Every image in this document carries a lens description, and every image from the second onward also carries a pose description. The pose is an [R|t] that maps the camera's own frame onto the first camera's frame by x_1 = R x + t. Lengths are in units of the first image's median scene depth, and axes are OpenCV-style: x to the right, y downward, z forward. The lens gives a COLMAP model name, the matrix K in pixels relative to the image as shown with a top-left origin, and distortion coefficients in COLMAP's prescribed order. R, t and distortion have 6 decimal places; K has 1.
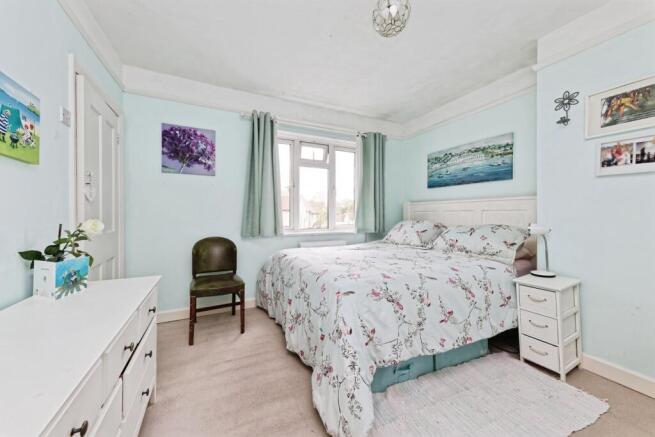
lens RADIAL K [[245.9, 0, 326.9], [0, 245.9, 214.3], [0, 0, 1]] dist [-0.000351, 0.000033]
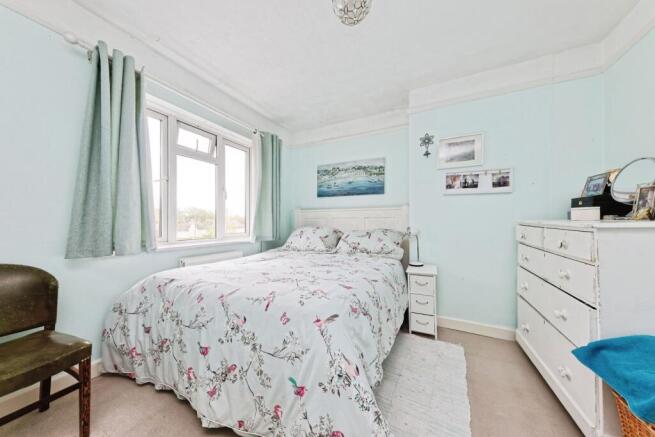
lens RADIAL K [[221.9, 0, 330.5], [0, 221.9, 221.6], [0, 0, 1]] dist [0.001791, 0.000152]
pose [[0.789961, 0.003296, 0.613149, -0.181005], [0.002536, 0.999959, -0.008644, 0.012685], [-0.613152, 0.008383, 0.789920, 0.236241]]
